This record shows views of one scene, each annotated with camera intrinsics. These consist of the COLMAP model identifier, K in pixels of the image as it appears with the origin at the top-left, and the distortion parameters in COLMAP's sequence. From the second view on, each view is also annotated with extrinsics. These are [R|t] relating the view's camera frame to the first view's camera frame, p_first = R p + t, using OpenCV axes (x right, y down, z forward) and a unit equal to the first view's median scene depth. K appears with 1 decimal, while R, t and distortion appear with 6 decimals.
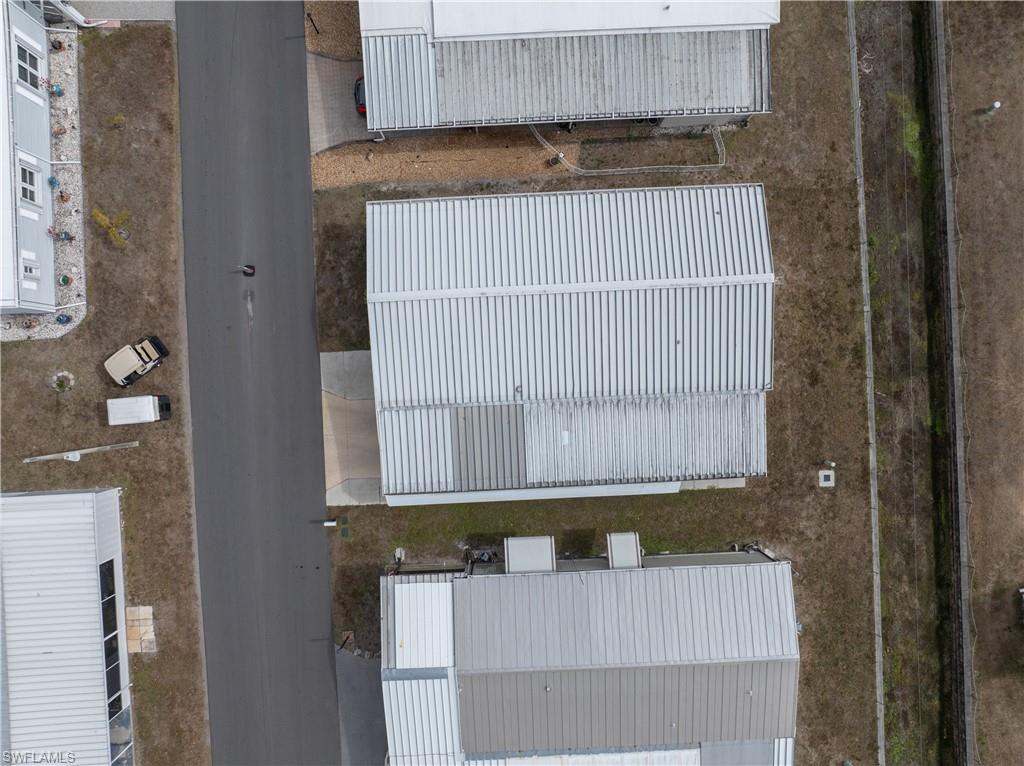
lens RADIAL K [[730.7, 0, 512.0], [0, 730.7, 383.0], [0, 0, 1]] dist [-0.041555, -0.002836]
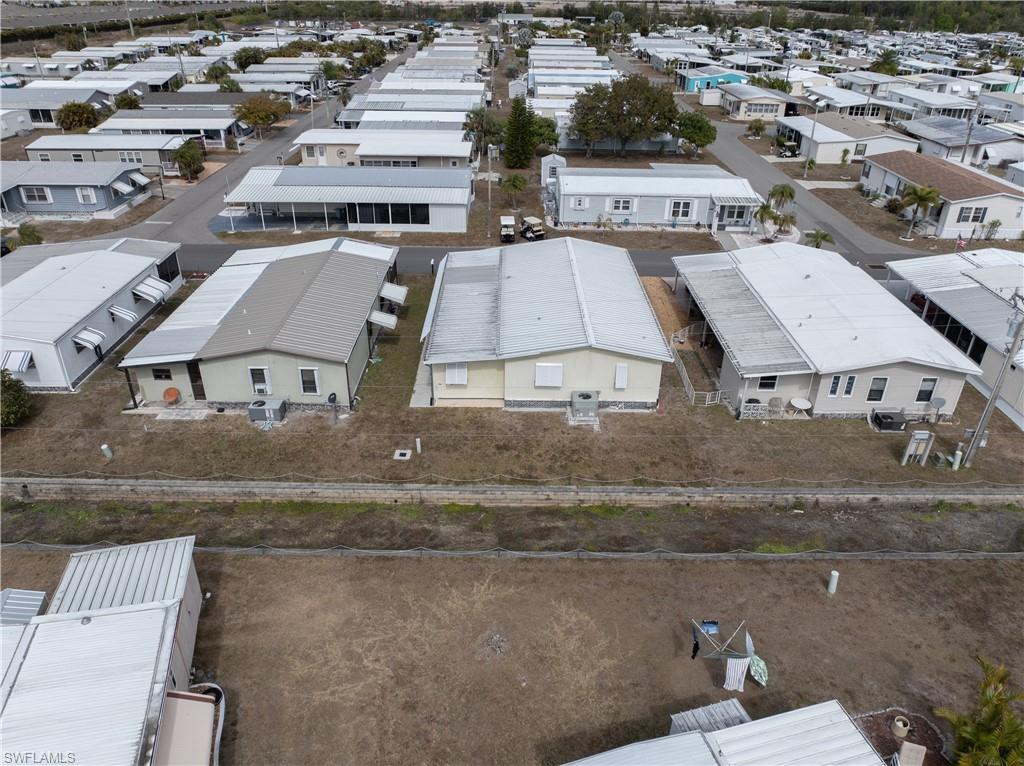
lens RADIAL K [[730.7, 0, 512.0], [0, 730.7, 383.0], [0, 0, 1]] dist [-0.041555, -0.002836]
pose [[-0.049200, 0.483663, -0.873870, 1.360863], [-0.998383, -0.048767, 0.029218, -0.050955], [-0.028485, 0.873895, 0.485280, 0.439692]]
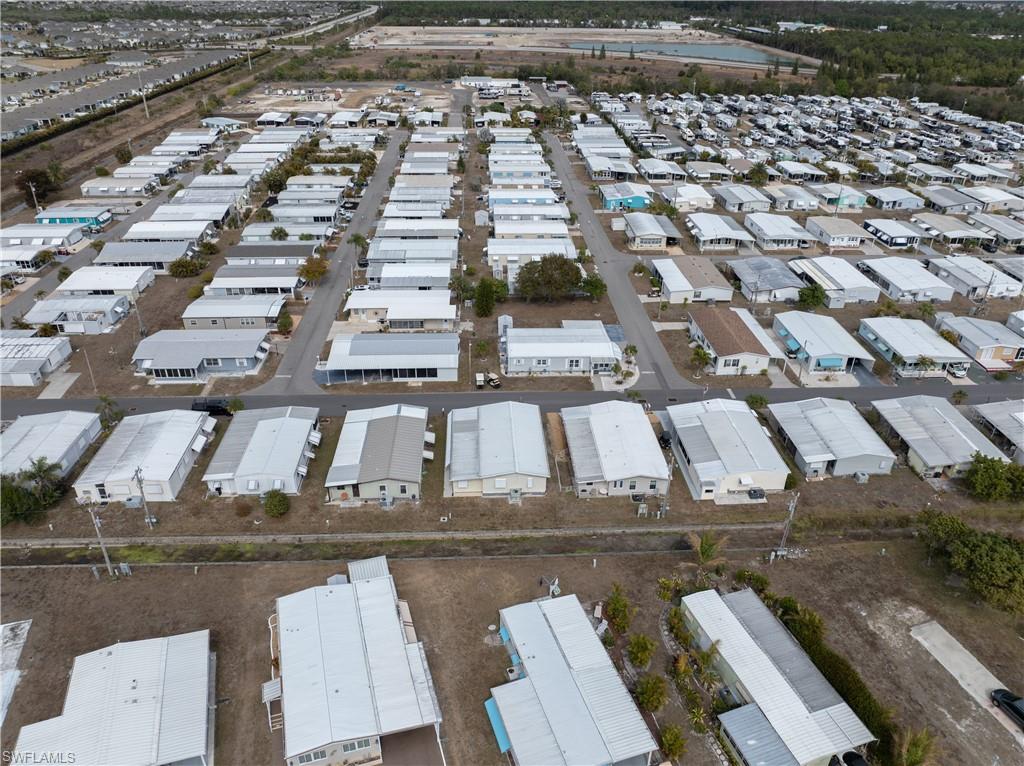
lens RADIAL K [[730.7, 0, 512.0], [0, 730.7, 383.0], [0, 0, 1]] dist [-0.041555, -0.002836]
pose [[0.000955, 0.492677, -0.870212, 2.630870], [-0.999670, -0.021870, -0.013479, -0.072584], [-0.025673, 0.869937, 0.492494, -0.759318]]
